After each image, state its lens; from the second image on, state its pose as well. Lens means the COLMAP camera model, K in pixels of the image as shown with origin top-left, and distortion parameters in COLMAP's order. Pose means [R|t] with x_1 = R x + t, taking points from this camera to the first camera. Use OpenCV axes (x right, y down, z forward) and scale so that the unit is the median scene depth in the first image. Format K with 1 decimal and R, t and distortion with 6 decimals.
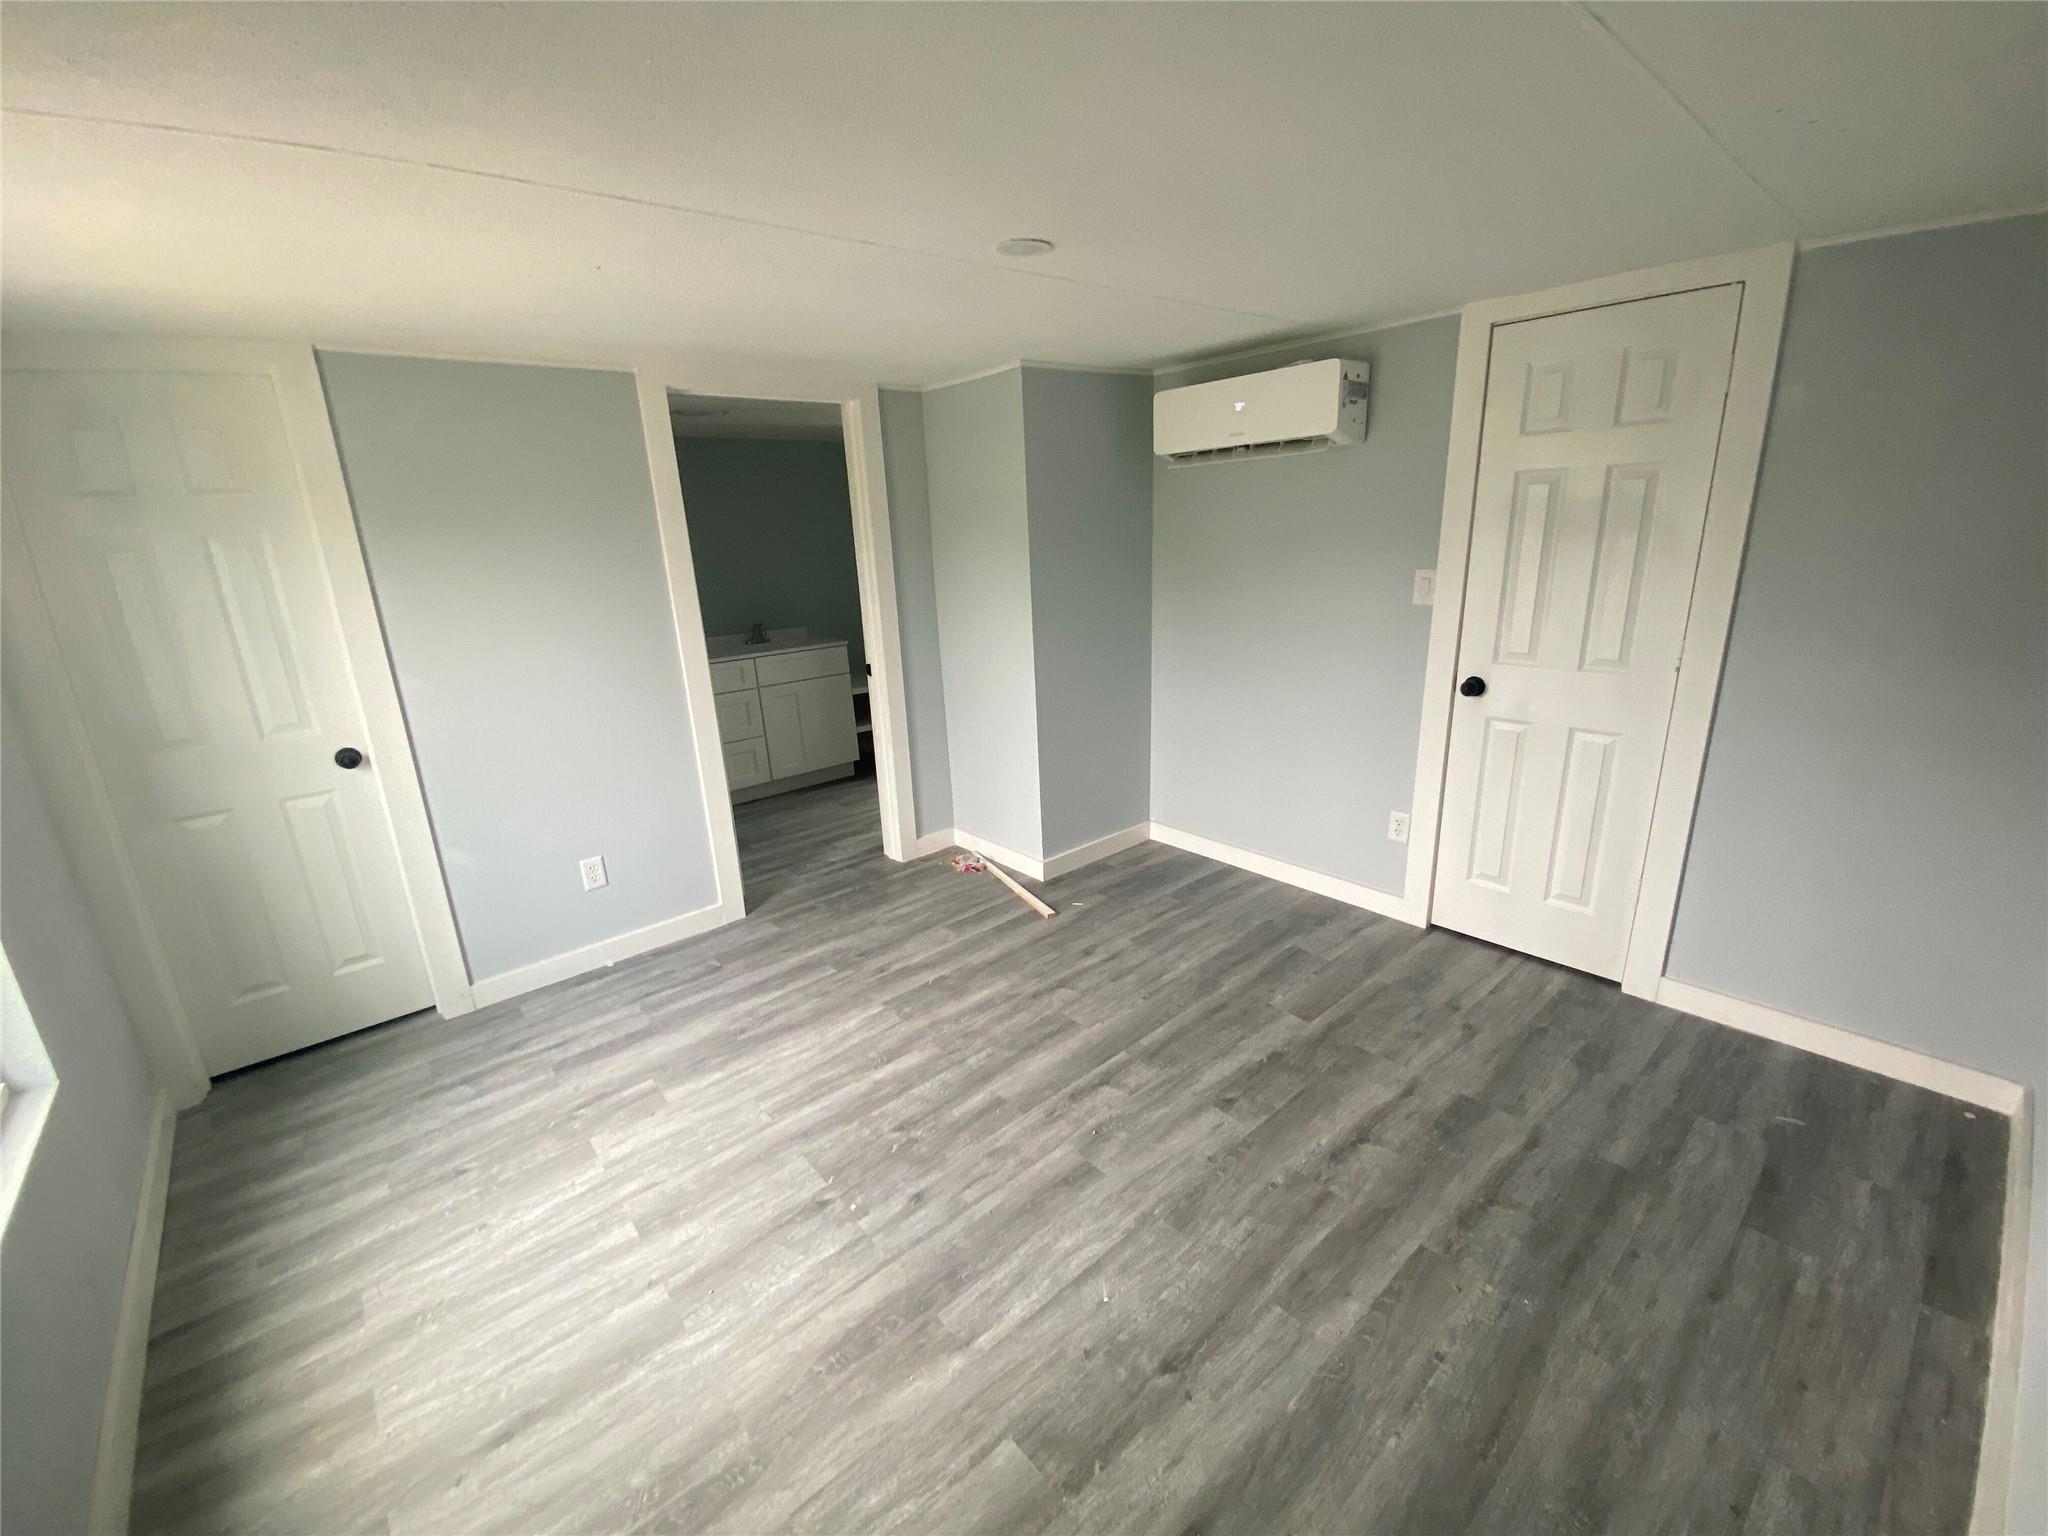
lens RADIAL K [[828.0, 0, 1024.0], [0, 828.0, 768.0], [0, 0, 1]] dist [0.061208, -0.034720]
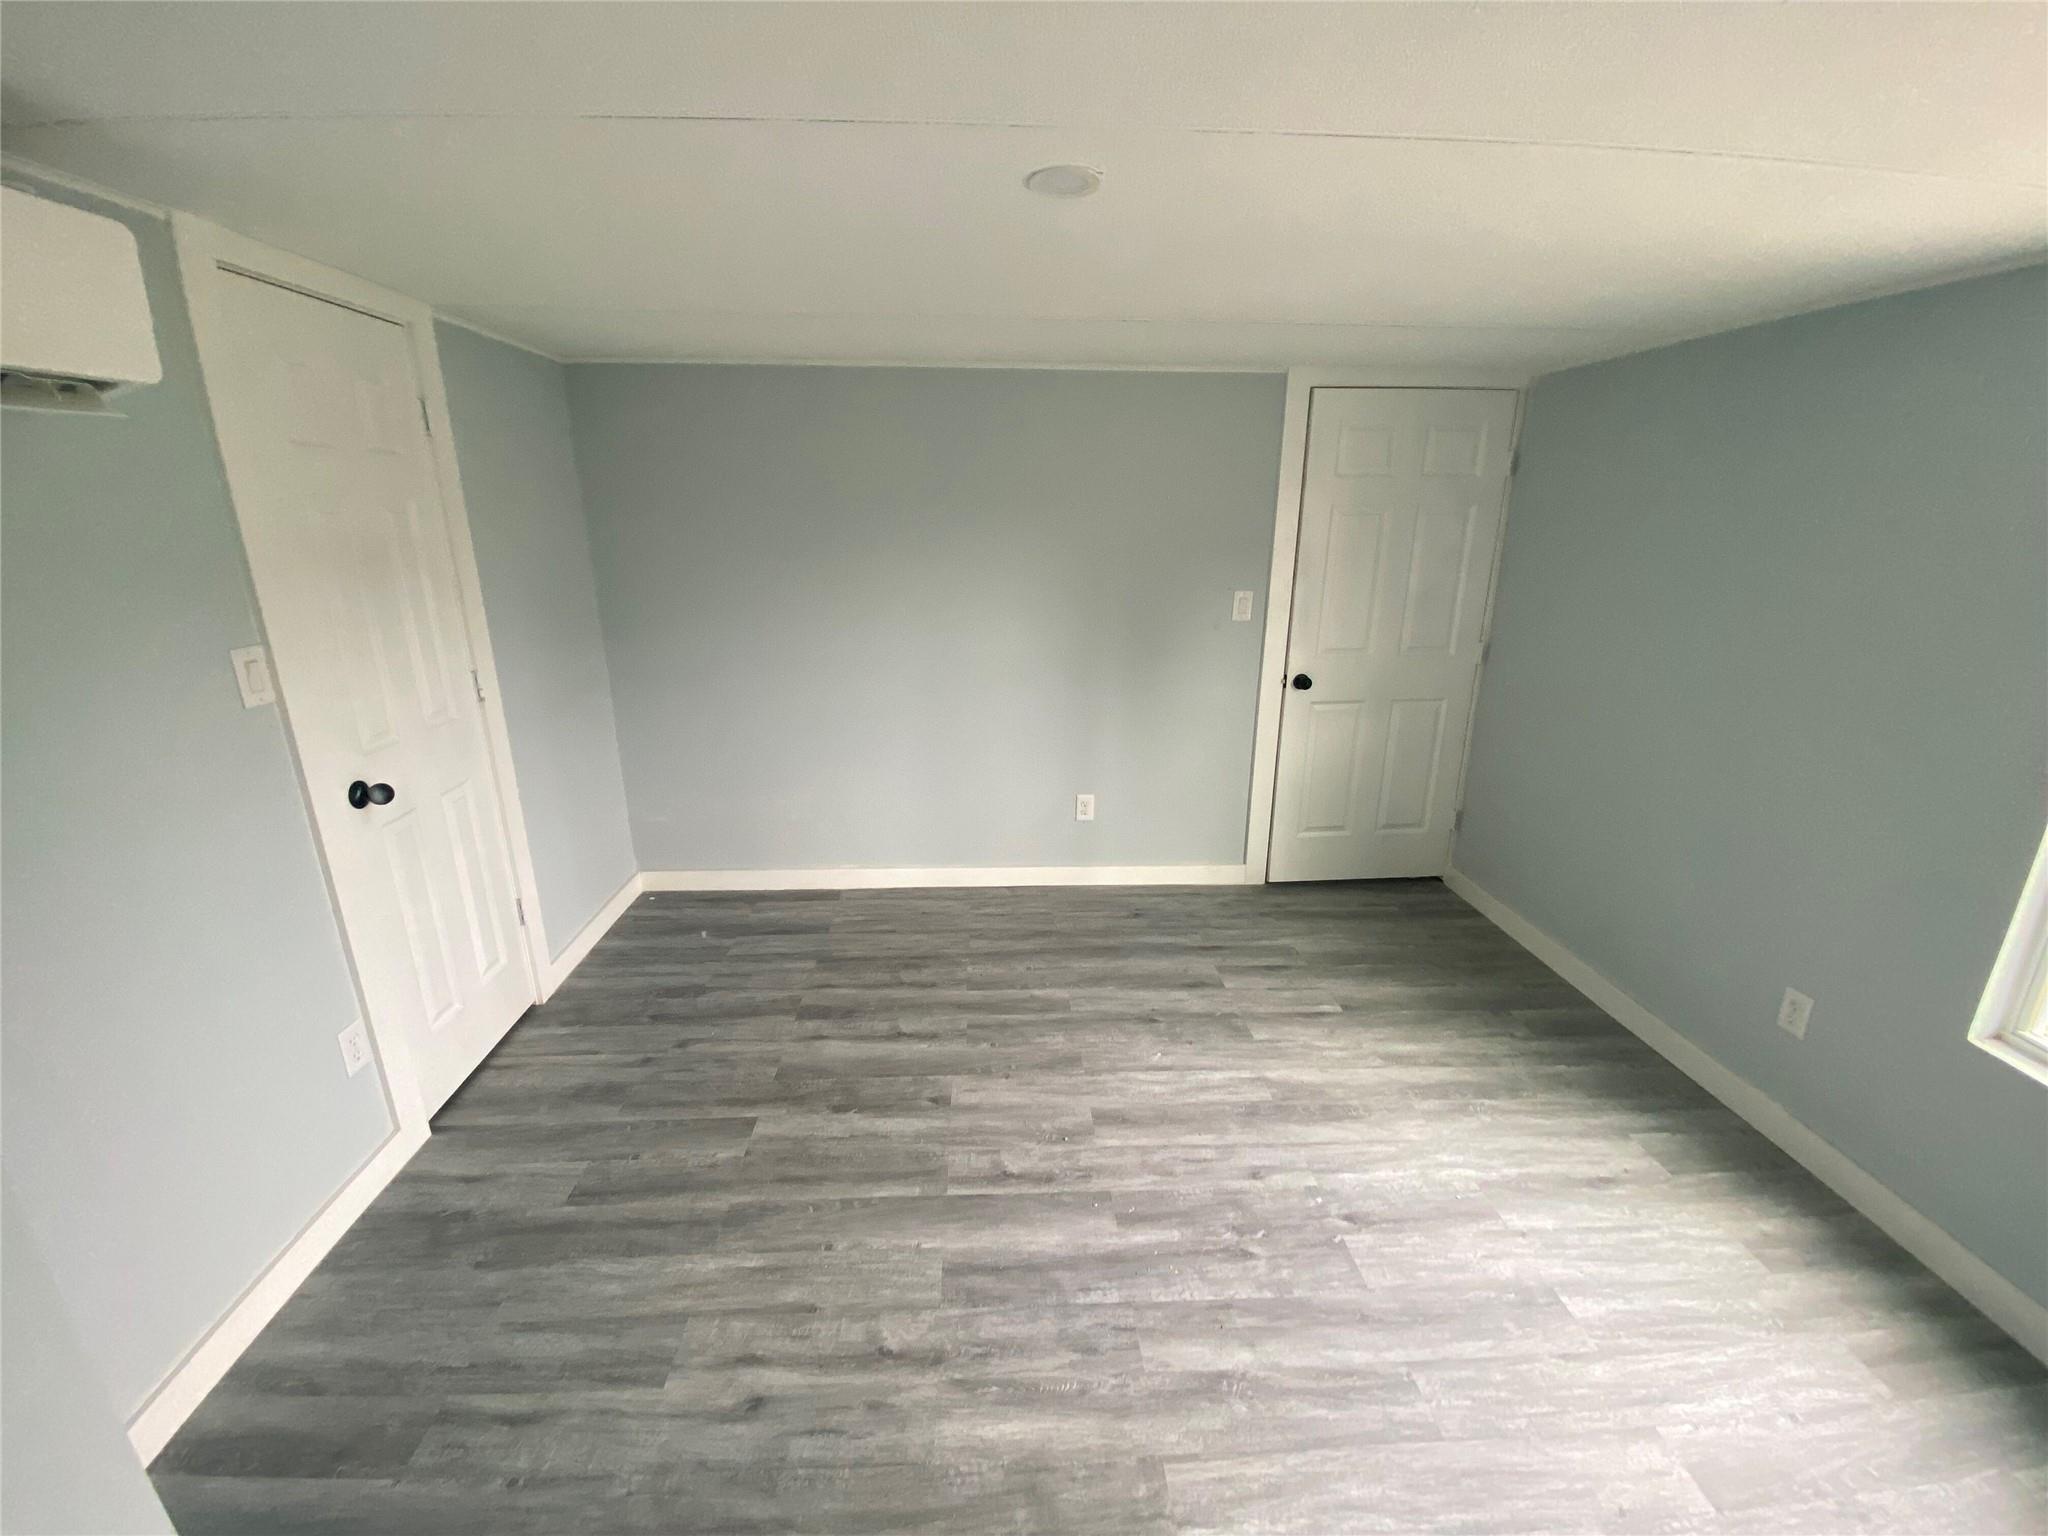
lens RADIAL K [[828.0, 0, 1024.0], [0, 828.0, 768.0], [0, 0, 1]] dist [0.061208, -0.034720]
pose [[-0.786418, -0.144075, 0.600657, -0.413672], [0.204904, 0.856508, 0.473718, -0.430622], [-0.582718, 0.495617, -0.644052, 1.446569]]
